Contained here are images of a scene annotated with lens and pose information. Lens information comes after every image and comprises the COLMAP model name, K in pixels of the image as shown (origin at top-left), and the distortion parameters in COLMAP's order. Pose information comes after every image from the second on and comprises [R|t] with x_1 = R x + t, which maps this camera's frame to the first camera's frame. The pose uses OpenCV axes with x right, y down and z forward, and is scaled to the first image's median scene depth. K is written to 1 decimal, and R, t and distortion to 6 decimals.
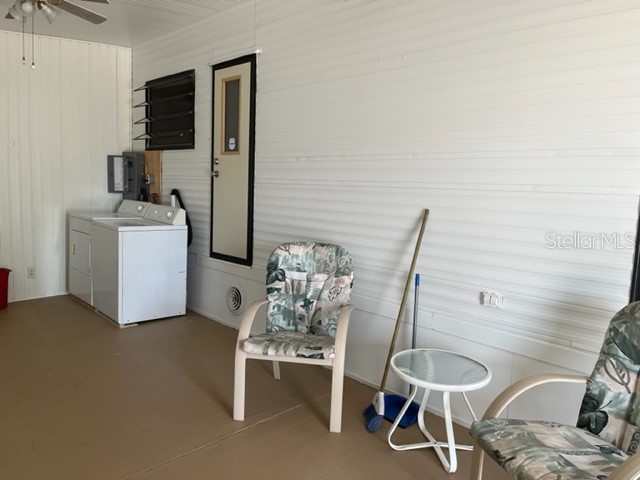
lens RADIAL K [[485.5, 0, 319.5], [0, 485.5, 242.8], [0, 0, 1]] dist [0.059186, -0.085709]
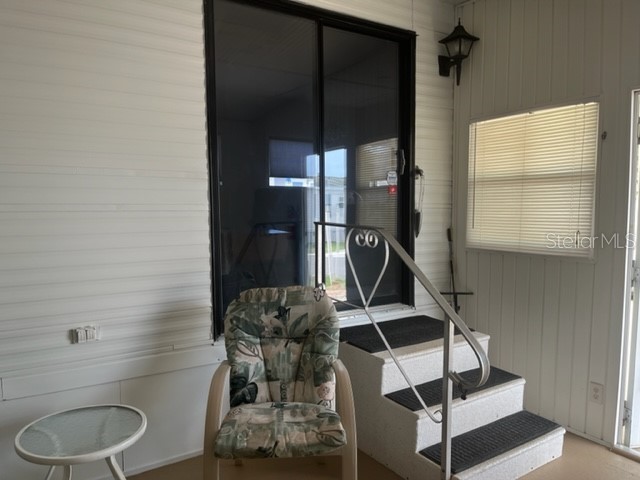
lens RADIAL K [[485.5, 0, 319.1], [0, 485.5, 242.8], [0, 0, 1]] dist [0.059186, -0.085709]
pose [[0.197658, -0.112197, 0.973829, -0.439923], [0.124768, 0.988228, 0.088532, -0.078036], [-0.972298, 0.104004, 0.209330, 0.412383]]
